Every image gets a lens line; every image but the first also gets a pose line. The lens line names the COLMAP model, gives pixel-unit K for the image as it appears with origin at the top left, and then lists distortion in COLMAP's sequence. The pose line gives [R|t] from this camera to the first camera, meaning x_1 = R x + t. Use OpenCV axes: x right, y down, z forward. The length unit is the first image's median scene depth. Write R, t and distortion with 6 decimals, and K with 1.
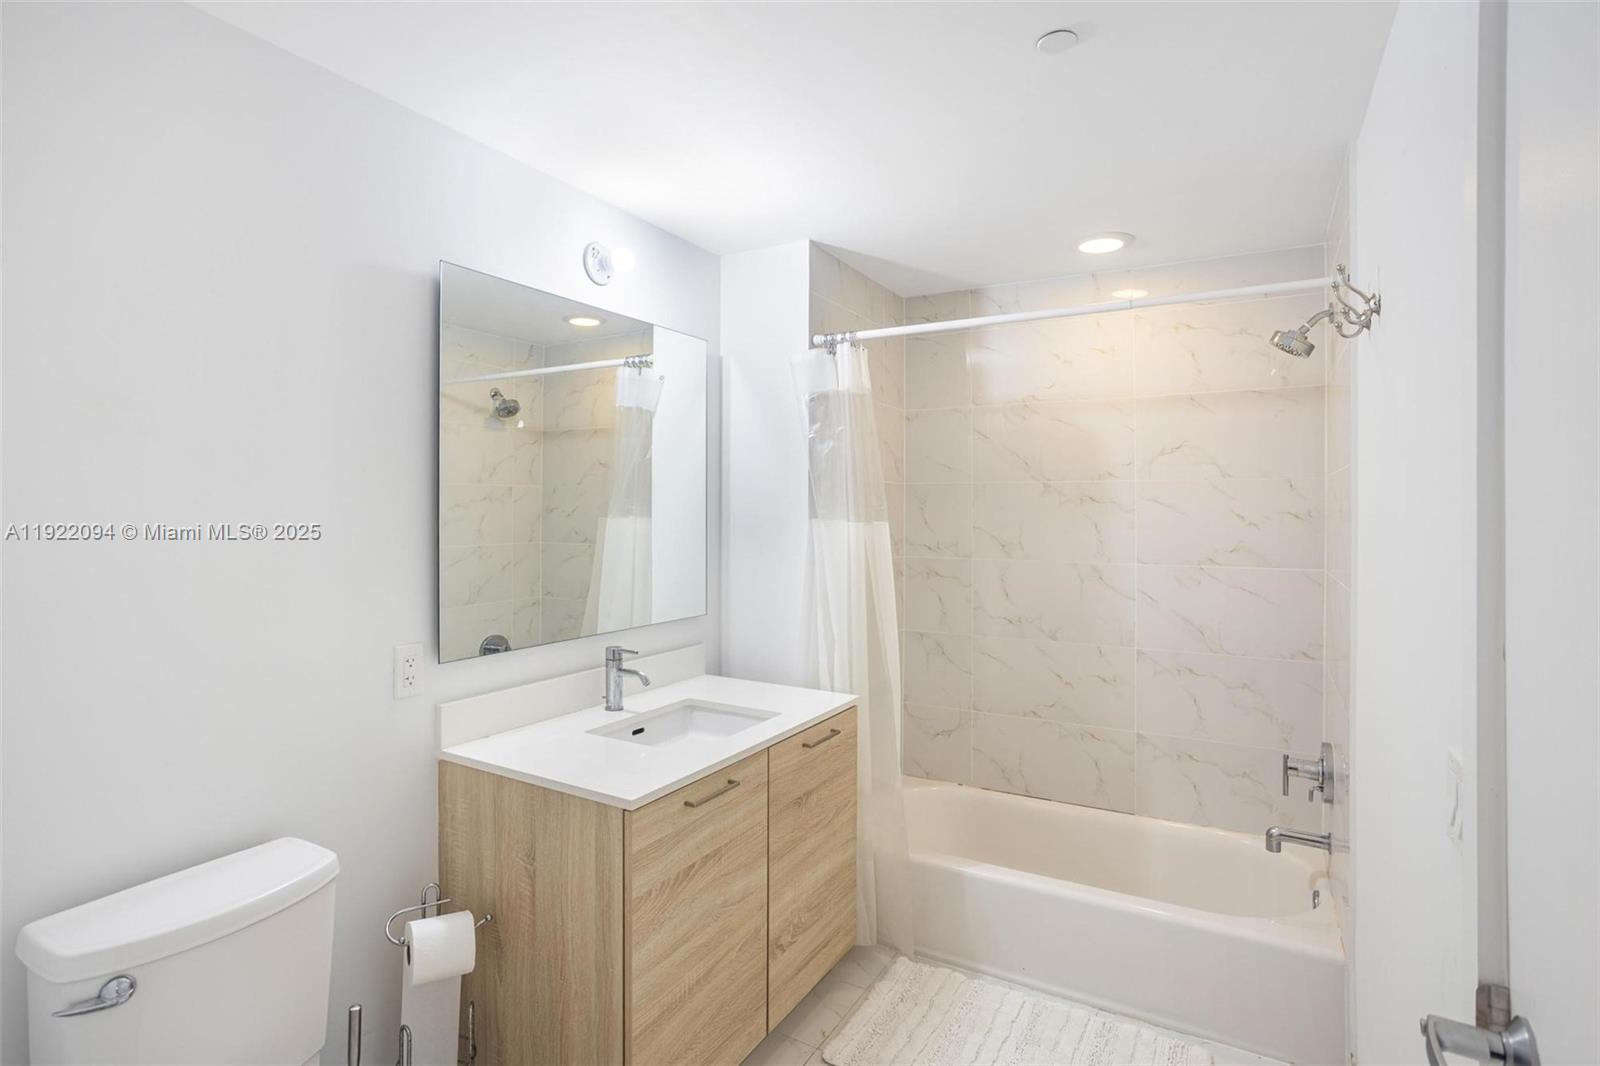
lens RADIAL K [[804.0, 0, 798.1], [0, 804.0, 507.3], [0, 0, 1]] dist [-0.015799, 0.000555]
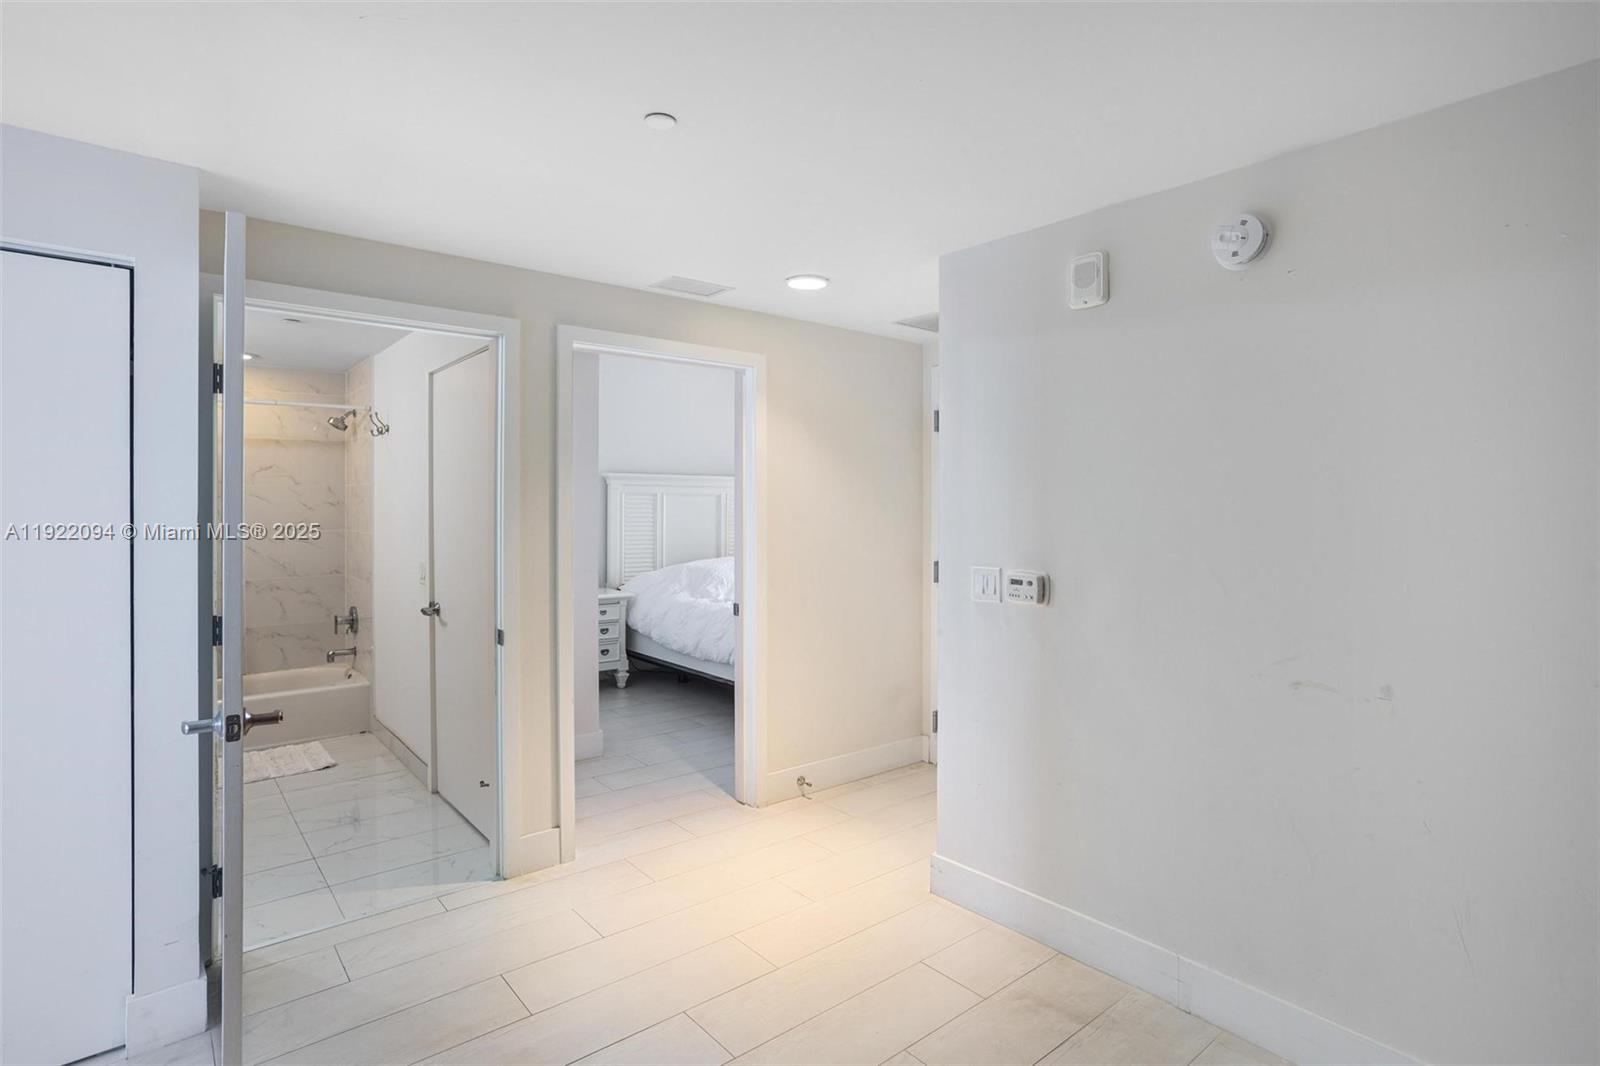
lens RADIAL K [[804.0, 0, 798.1], [0, 804.0, 507.3], [0, 0, 1]] dist [-0.015799, 0.000555]
pose [[0.359695, -0.008155, 0.933034, -0.945950], [0.001032, 0.999965, 0.008342, 0.003401], [-0.933069, -0.002038, 0.359691, -0.933202]]
